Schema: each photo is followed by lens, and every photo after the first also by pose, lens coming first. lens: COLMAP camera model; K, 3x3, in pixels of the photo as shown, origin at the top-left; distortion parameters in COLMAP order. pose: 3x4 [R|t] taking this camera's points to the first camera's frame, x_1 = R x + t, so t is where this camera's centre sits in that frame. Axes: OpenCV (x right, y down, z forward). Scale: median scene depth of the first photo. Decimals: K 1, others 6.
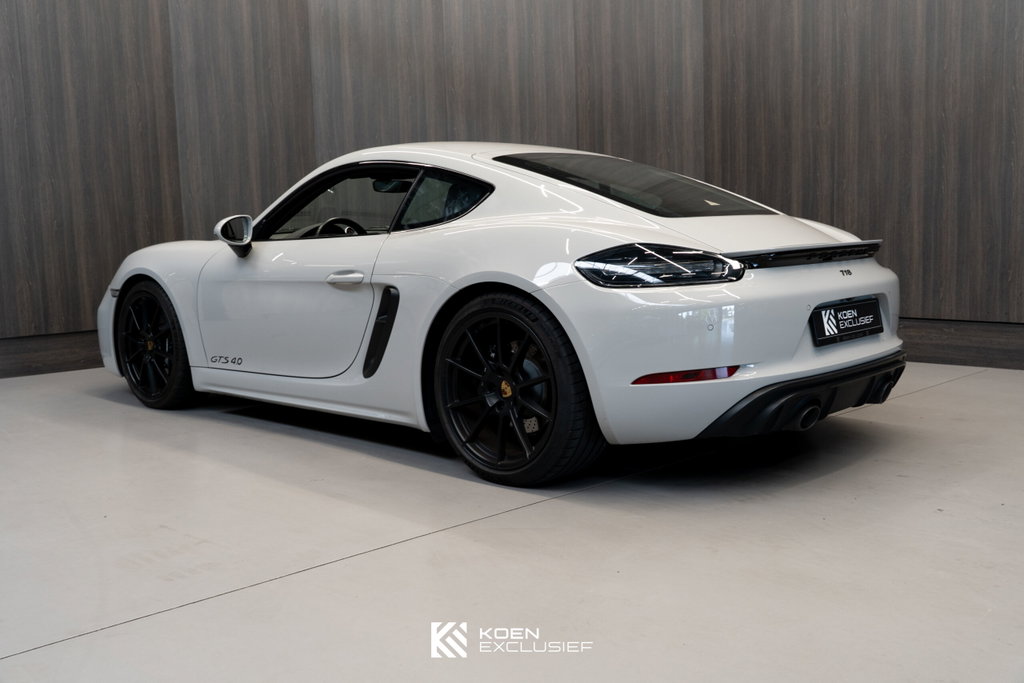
lens RADIAL K [[1048.0, 0, 510.8], [0, 1048.0, 338.4], [0, 0, 1]] dist [-0.011352, 0.000000]
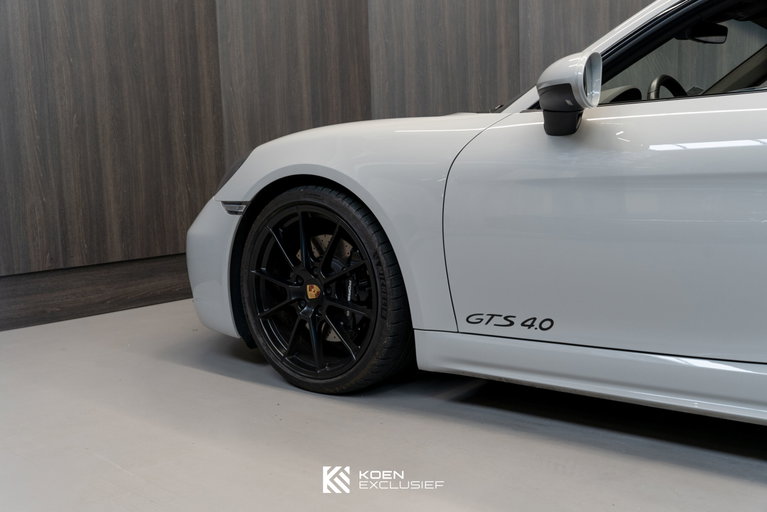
lens RADIAL K [[850.3, 0, 385.2], [0, 850.3, 258.2], [0, 0, 1]] dist [-0.003115, 0.000000]
pose [[0.997628, -0.010914, 0.067971, -0.260146], [0.010632, 0.999933, 0.004500, -0.011290], [-0.068015, -0.003766, 0.997677, 0.386105]]
